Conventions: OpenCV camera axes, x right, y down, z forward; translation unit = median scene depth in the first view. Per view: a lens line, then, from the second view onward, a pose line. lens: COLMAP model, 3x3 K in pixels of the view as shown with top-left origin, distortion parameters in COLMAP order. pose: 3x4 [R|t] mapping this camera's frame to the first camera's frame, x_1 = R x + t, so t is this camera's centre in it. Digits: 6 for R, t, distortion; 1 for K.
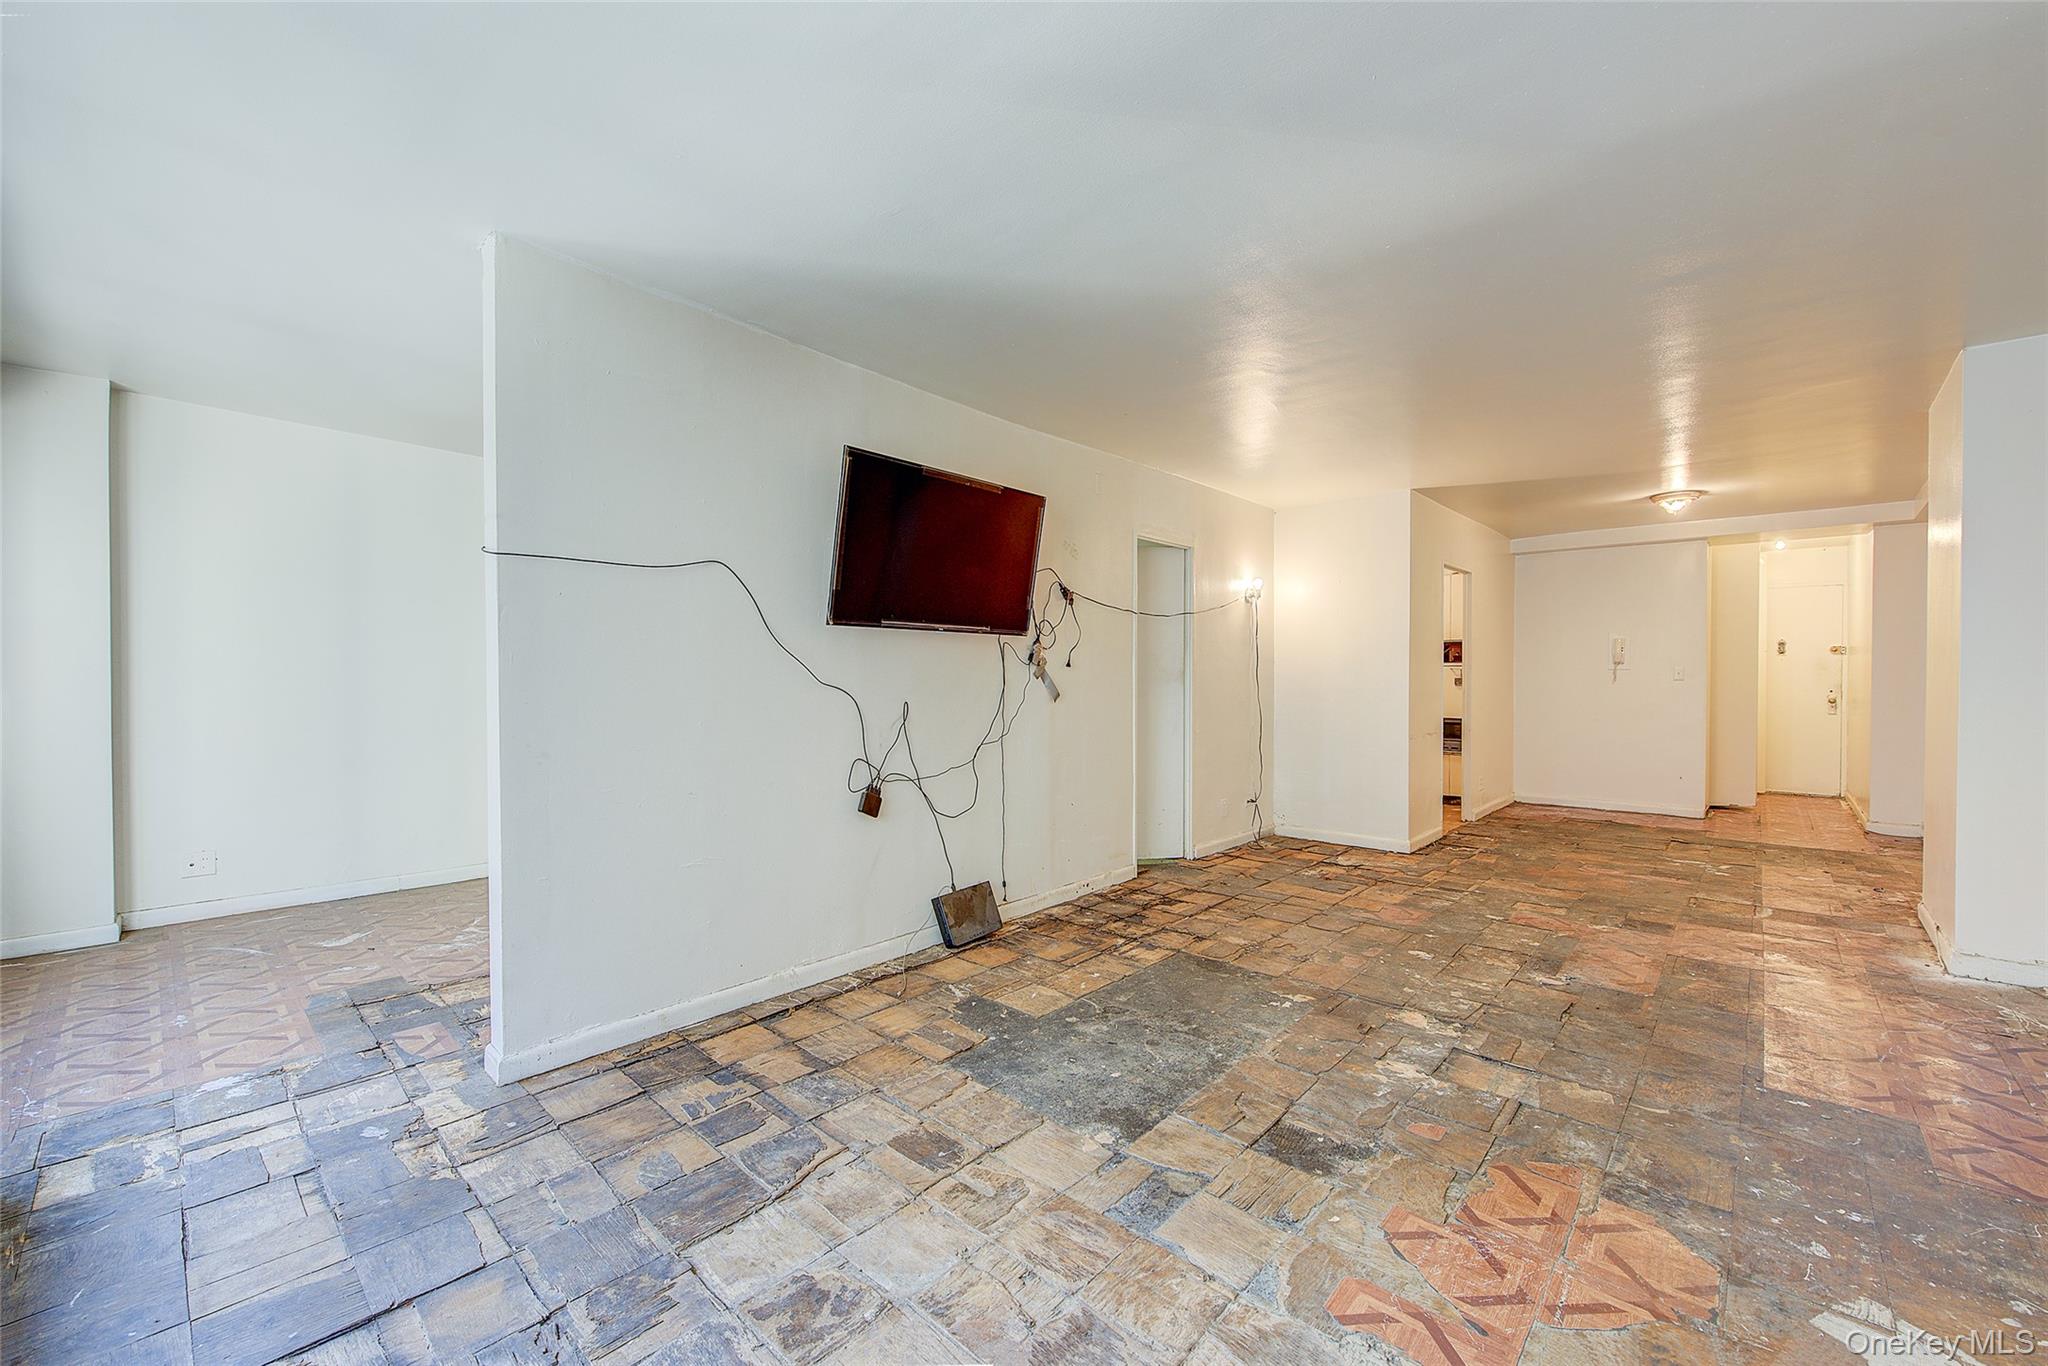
lens RADIAL K [[813.7, 0, 1027.8], [0, 813.7, 689.3], [0, 0, 1]] dist [0.002928, -0.002966]
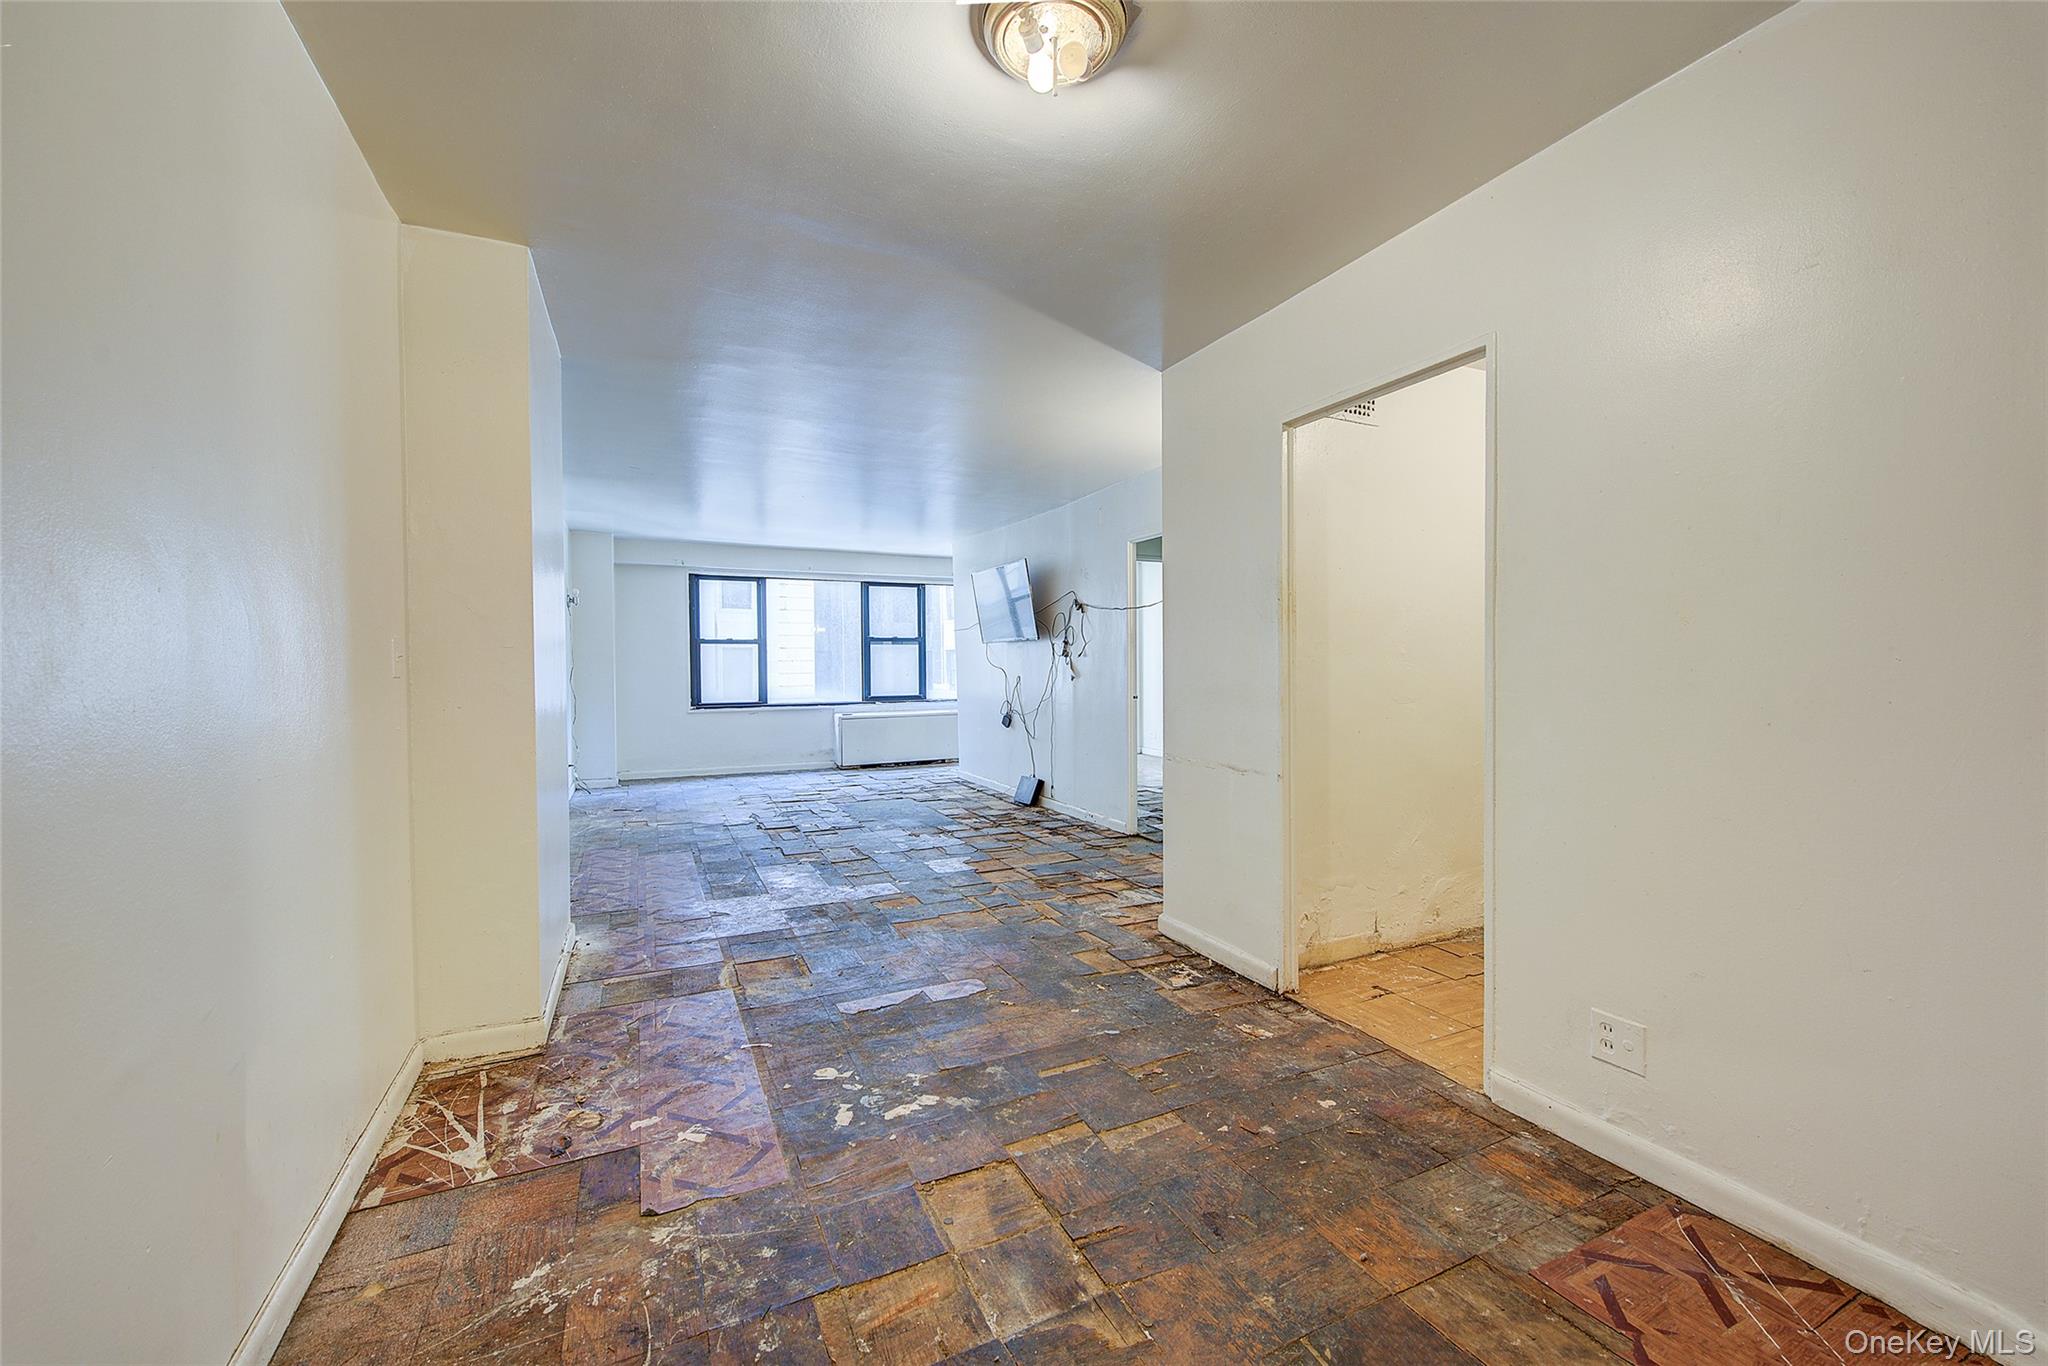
lens RADIAL K [[813.7, 0, 1053.5], [0, 813.7, 662.1], [0, 0, 1]] dist [0.002928, -0.002966]
pose [[-0.352143, 0.003603, -0.935939, 1.743261], [-0.006567, 0.999958, 0.006320, -0.033063], [0.935923, 0.008371, -0.352104, 1.797584]]
